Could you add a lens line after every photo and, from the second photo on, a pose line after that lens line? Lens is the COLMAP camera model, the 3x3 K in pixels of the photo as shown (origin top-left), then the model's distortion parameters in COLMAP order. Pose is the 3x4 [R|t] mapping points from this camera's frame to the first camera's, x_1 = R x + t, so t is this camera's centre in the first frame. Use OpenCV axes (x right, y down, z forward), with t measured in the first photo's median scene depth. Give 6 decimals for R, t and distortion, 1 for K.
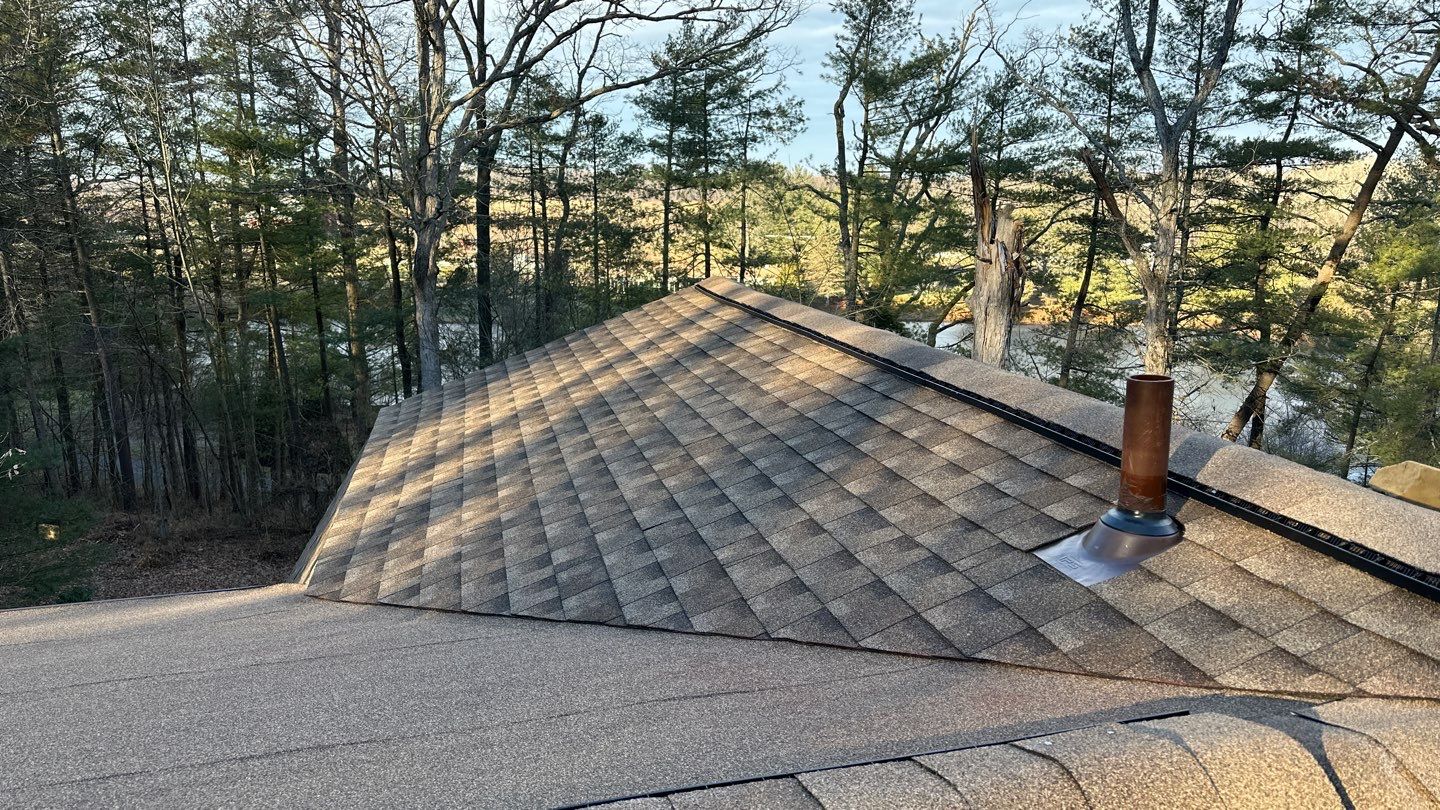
lens RADIAL K [[970.0, 0, 728.2], [0, 970.0, 404.2], [0, 0, 1]] dist [-0.013443, -0.001404]
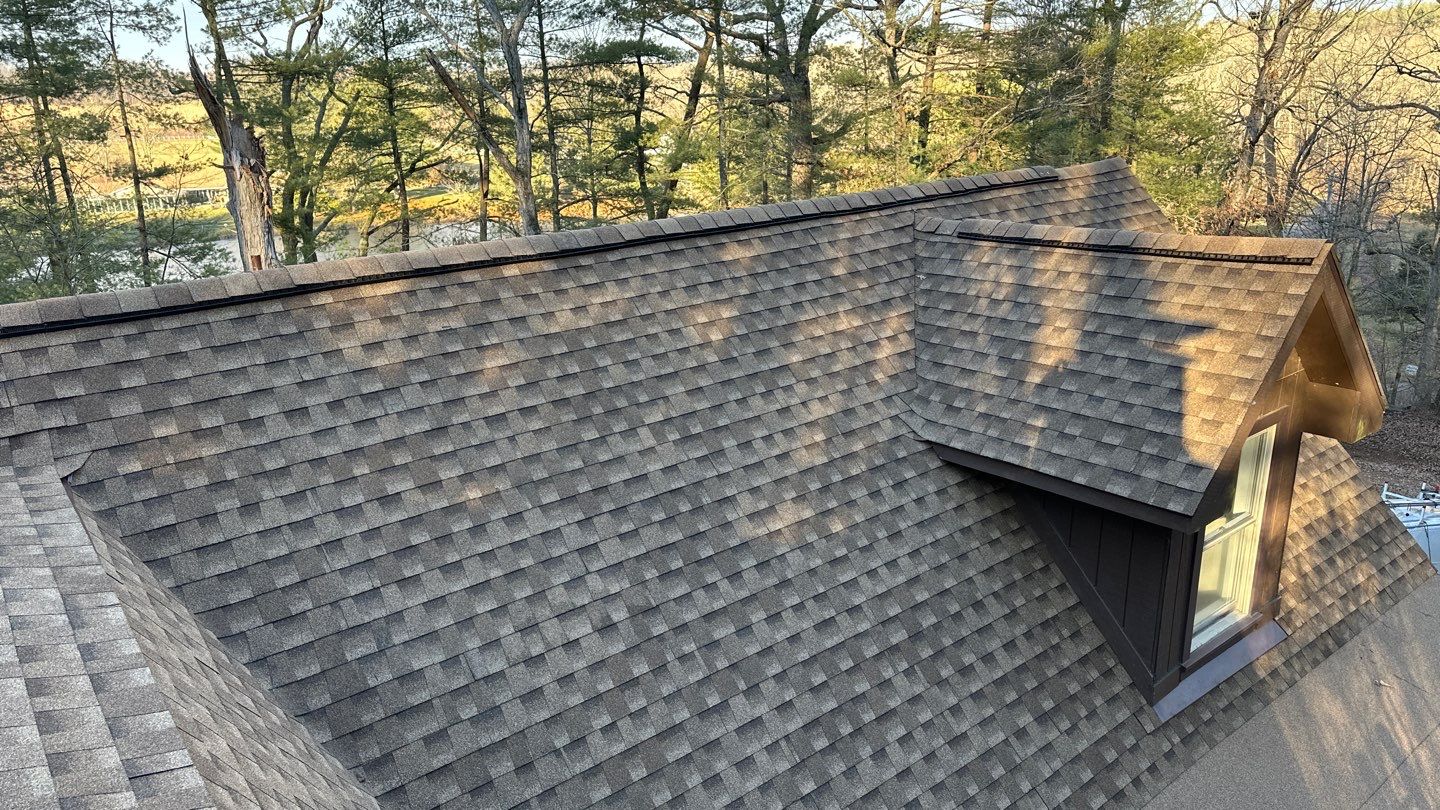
lens RADIAL K [[984.9, 0, 717.6], [0, 984.9, 403.0], [0, 0, 1]] dist [0.116898, -0.137217]
pose [[0.921264, -0.138844, 0.363311, 0.173501], [0.105359, 0.988274, 0.110518, 0.025748], [-0.374395, -0.063539, 0.925090, -0.141309]]
